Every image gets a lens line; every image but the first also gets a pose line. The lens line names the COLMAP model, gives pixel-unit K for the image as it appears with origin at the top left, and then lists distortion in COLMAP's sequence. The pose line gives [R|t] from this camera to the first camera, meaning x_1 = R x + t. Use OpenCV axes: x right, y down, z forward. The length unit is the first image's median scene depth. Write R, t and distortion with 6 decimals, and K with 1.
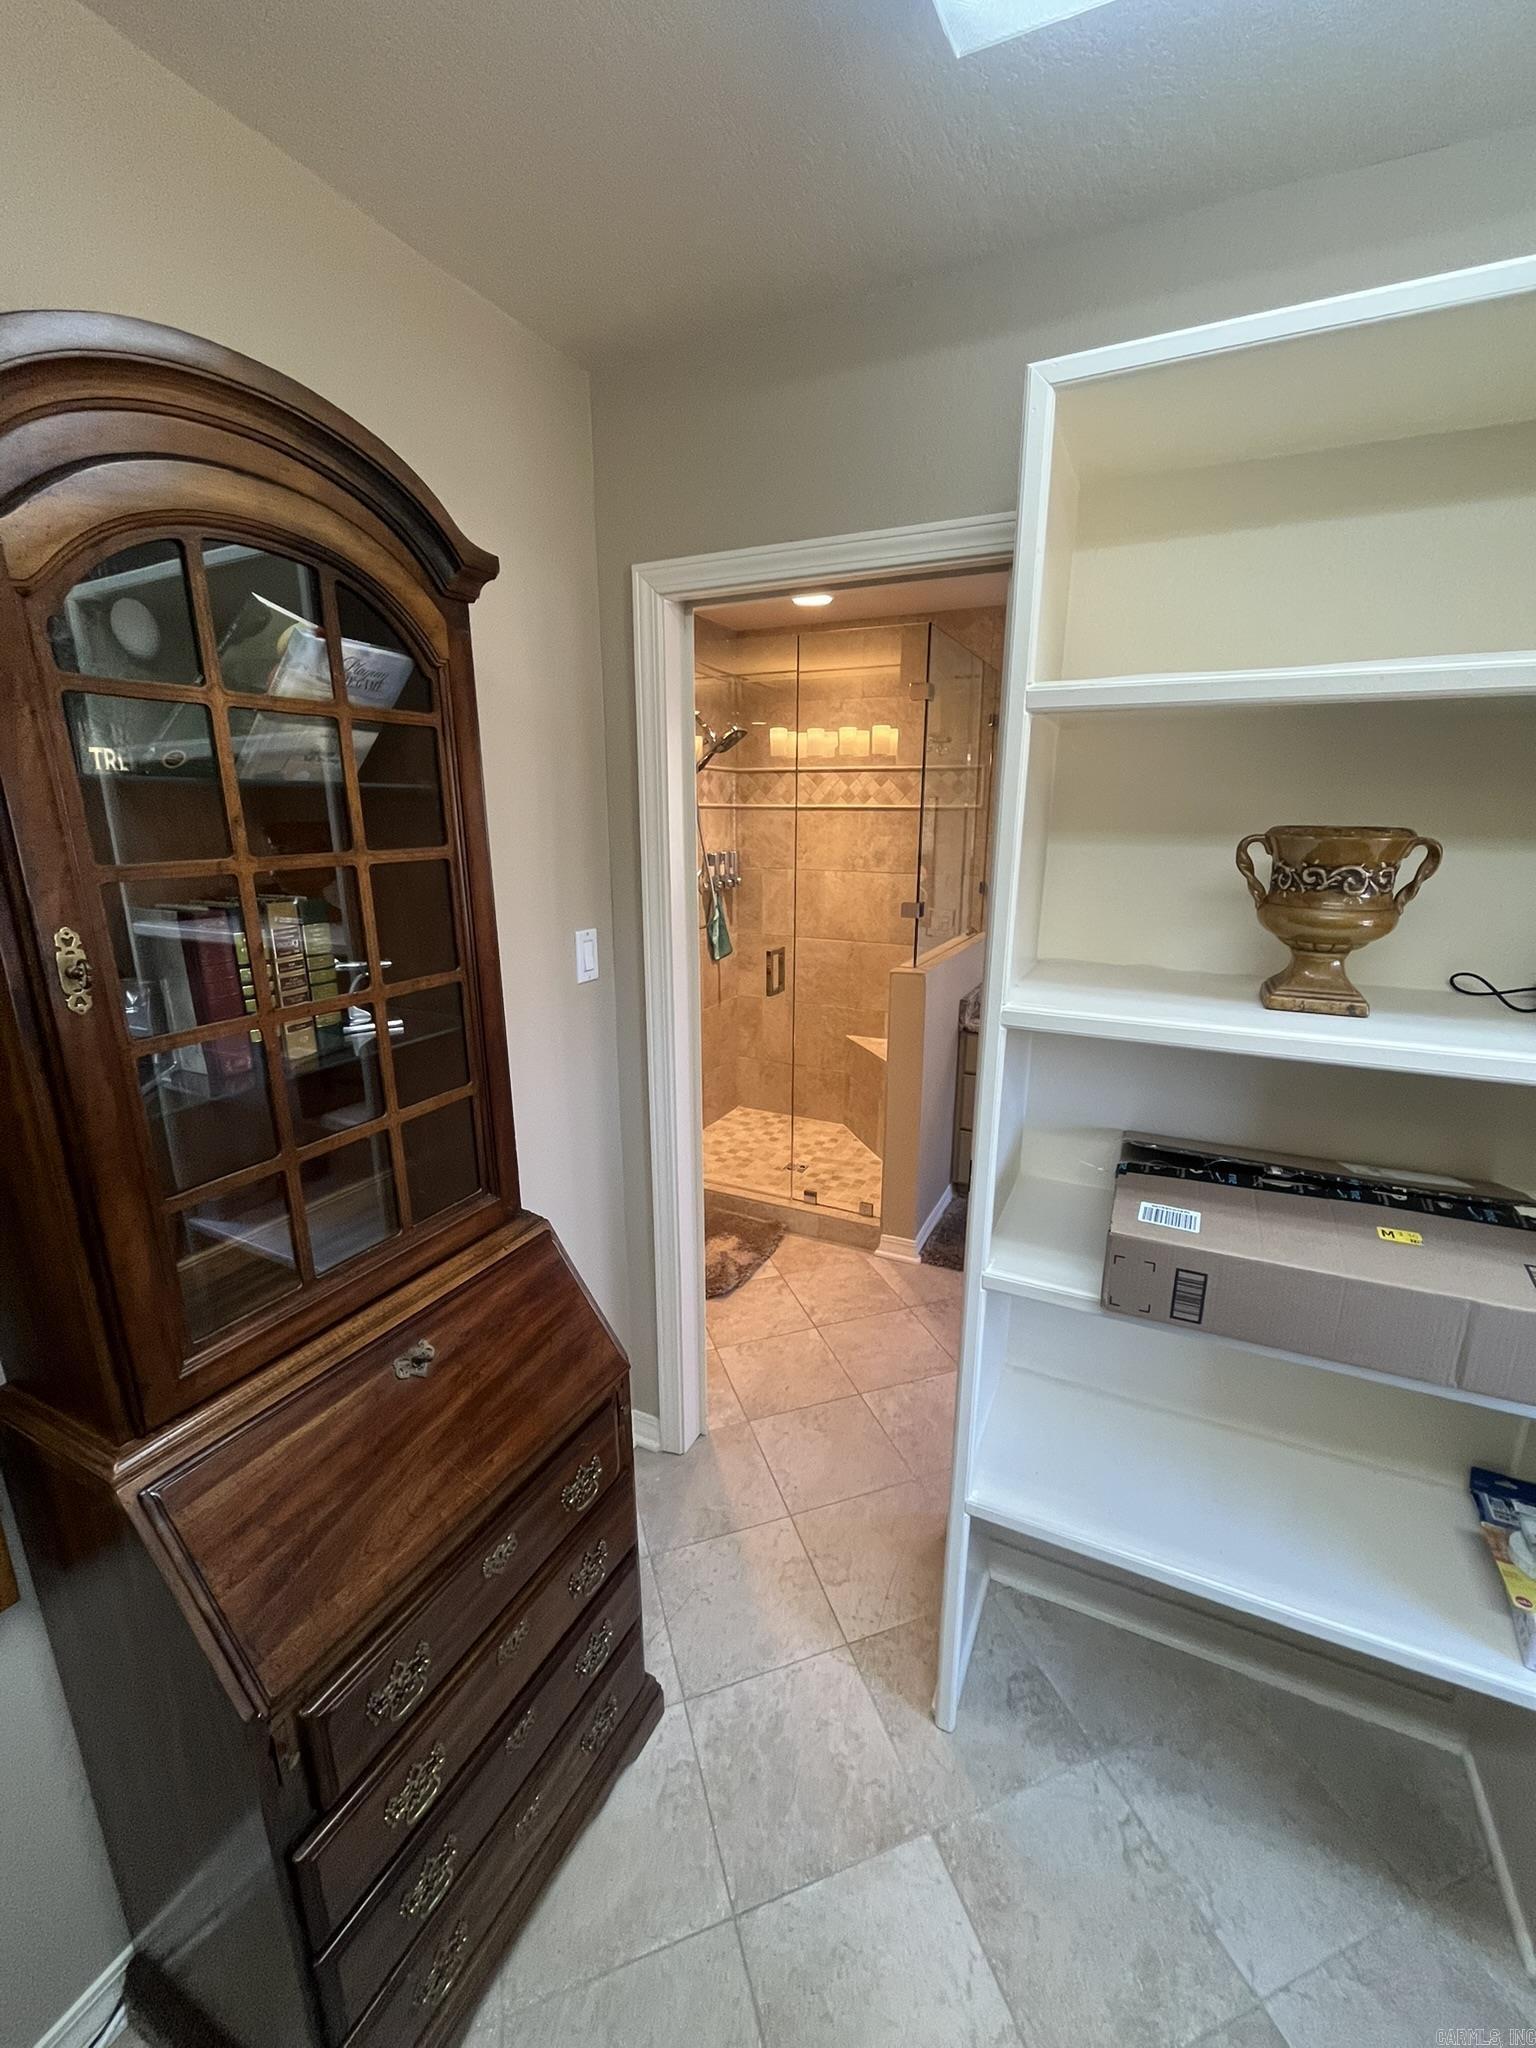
lens RADIAL K [[835.2, 0, 776.7], [0, 835.2, 1017.8], [0, 0, 1]] dist [-0.003409, 0.000066]
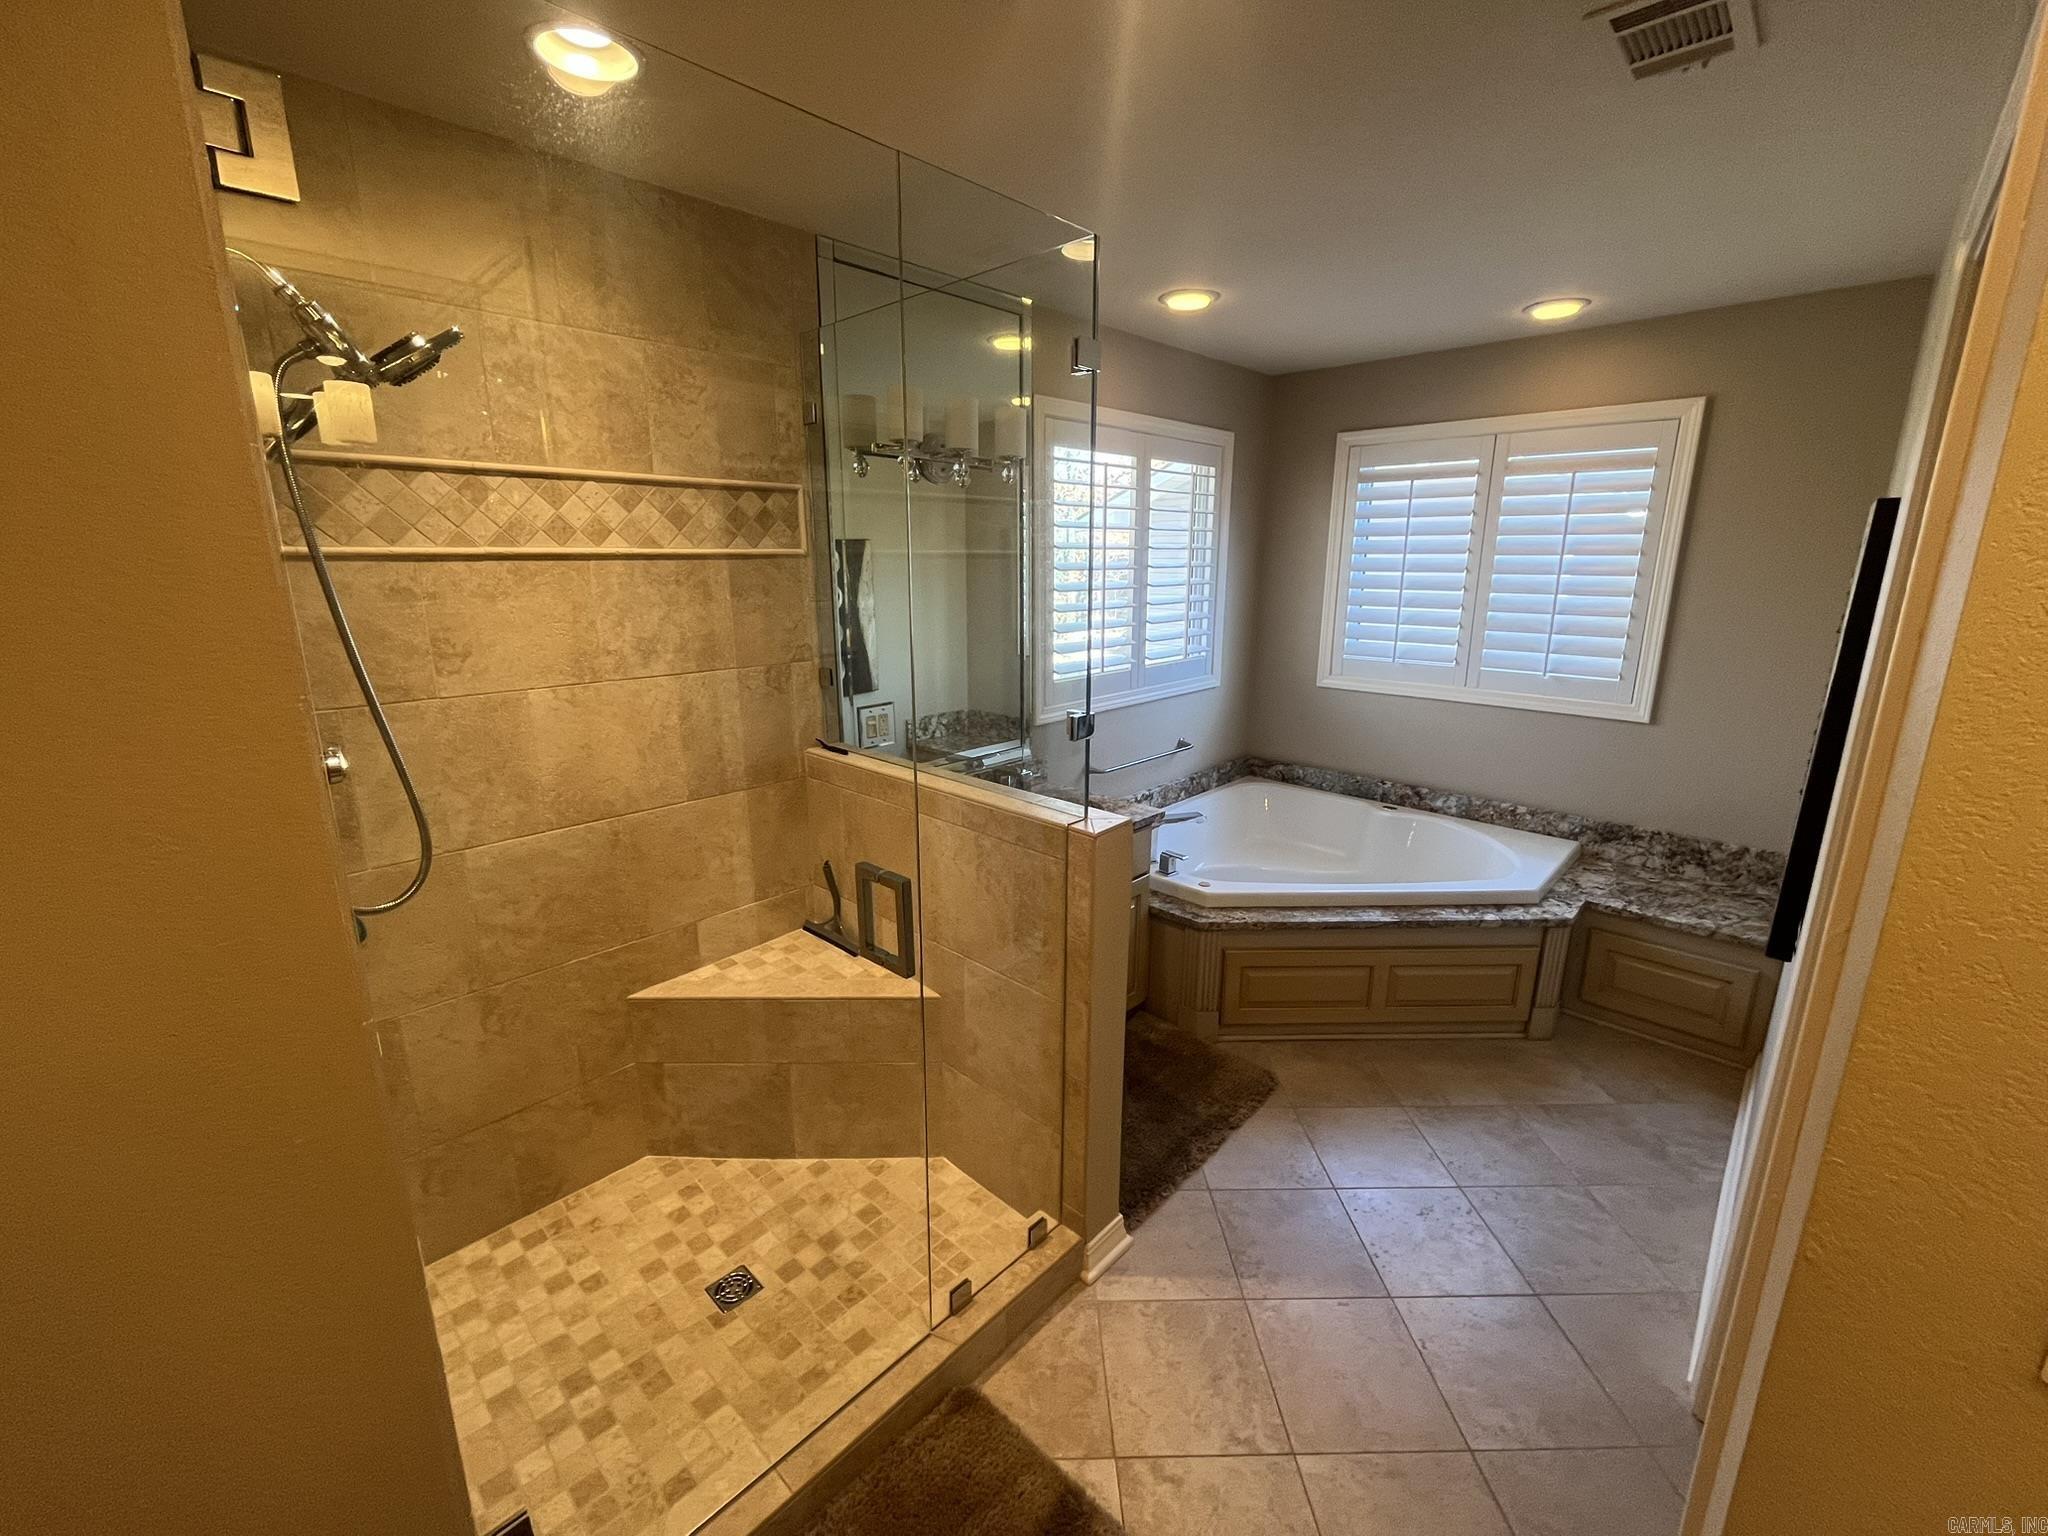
lens RADIAL K [[835.2, 0, 1020.3], [0, 835.2, 756.0], [0, 0, 1]] dist [-0.003409, 0.000066]
pose [[0.319674, -0.225888, 0.920208, -0.296964], [0.230568, 0.960521, 0.155686, -0.155085], [-0.919047, 0.162402, 0.359136, 0.608262]]
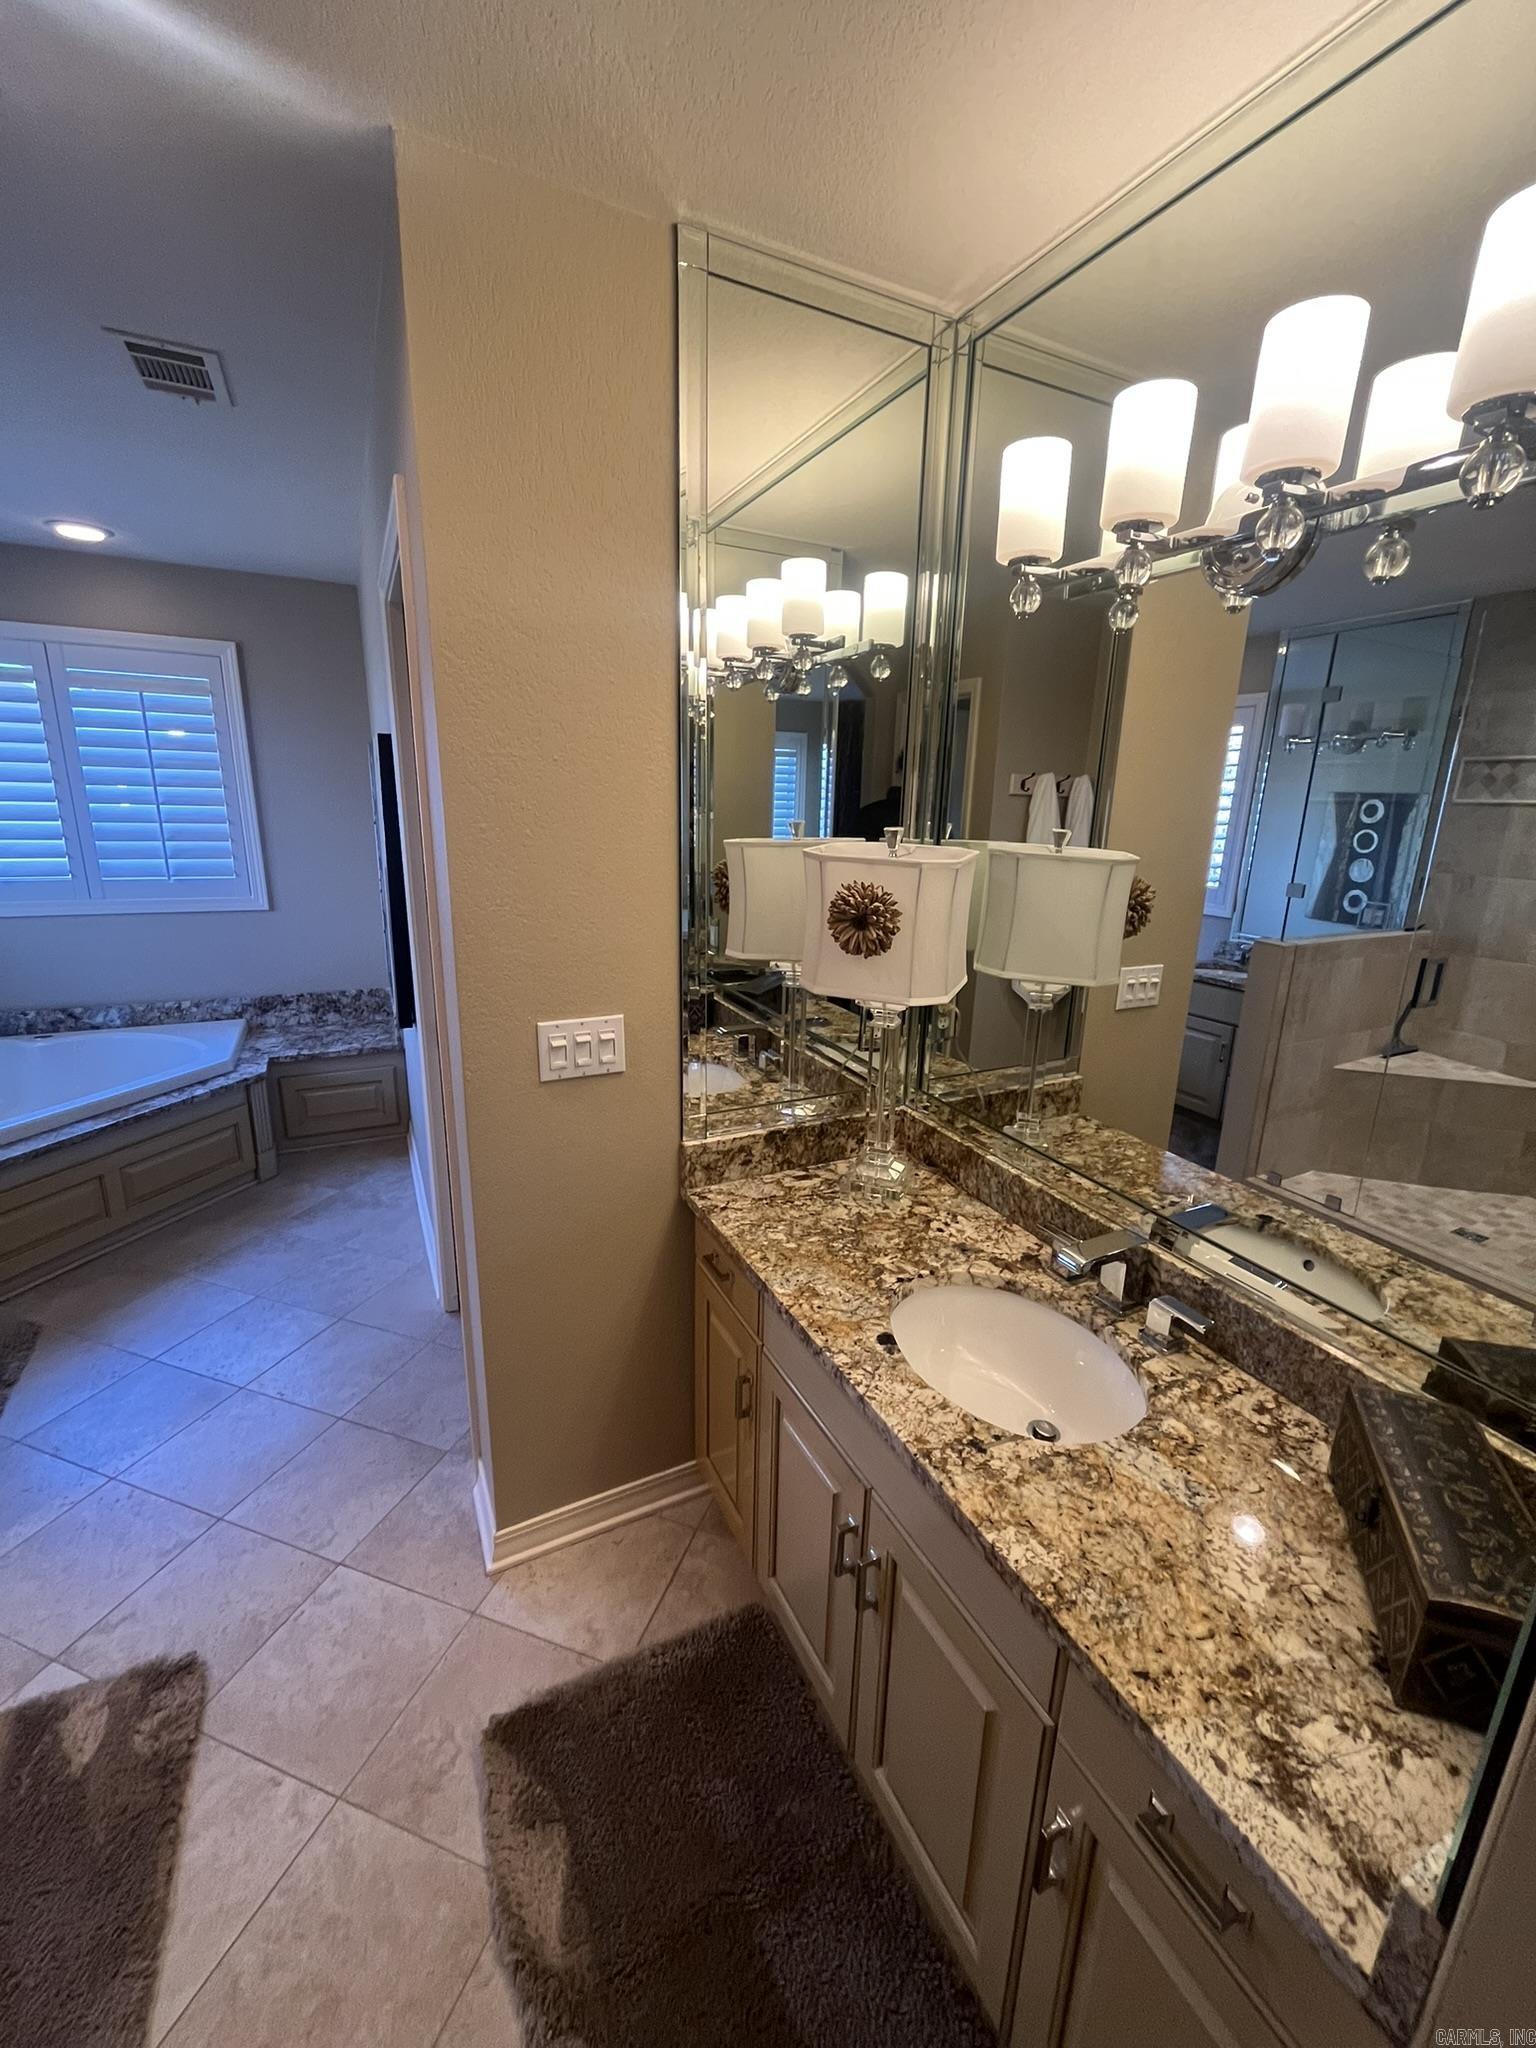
lens RADIAL K [[835.2, 0, 777.9], [0, 835.2, 1019.2], [0, 0, 1]] dist [-0.003409, 0.000066]
pose [[-0.788389, -0.181972, 0.587647, -0.340756], [0.118032, 0.892756, 0.434805, -0.157775], [-0.603748, 0.412156, -0.682361, 0.636537]]
